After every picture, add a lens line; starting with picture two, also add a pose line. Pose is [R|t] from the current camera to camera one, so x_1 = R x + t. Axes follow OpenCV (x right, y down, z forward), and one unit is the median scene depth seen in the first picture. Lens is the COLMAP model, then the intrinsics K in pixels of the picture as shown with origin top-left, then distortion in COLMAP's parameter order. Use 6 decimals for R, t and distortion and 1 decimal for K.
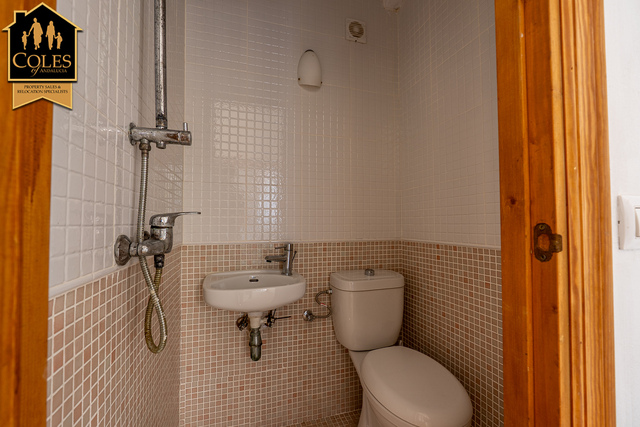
lens RADIAL K [[275.6, 0, 320.0], [0, 275.6, 213.5], [0, 0, 1]] dist [-0.002096, -0.000277]
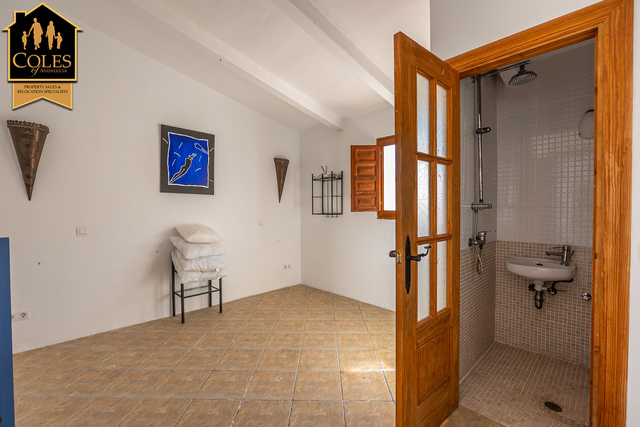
lens RADIAL K [[275.6, 0, 320.0], [0, 275.6, 213.5], [0, 0, 1]] dist [-0.002096, -0.000277]
pose [[0.454813, 0.015955, -0.890444, 0.680407], [0.031713, 0.998915, 0.034096, -0.182959], [0.890022, -0.043747, 0.453814, -1.012222]]
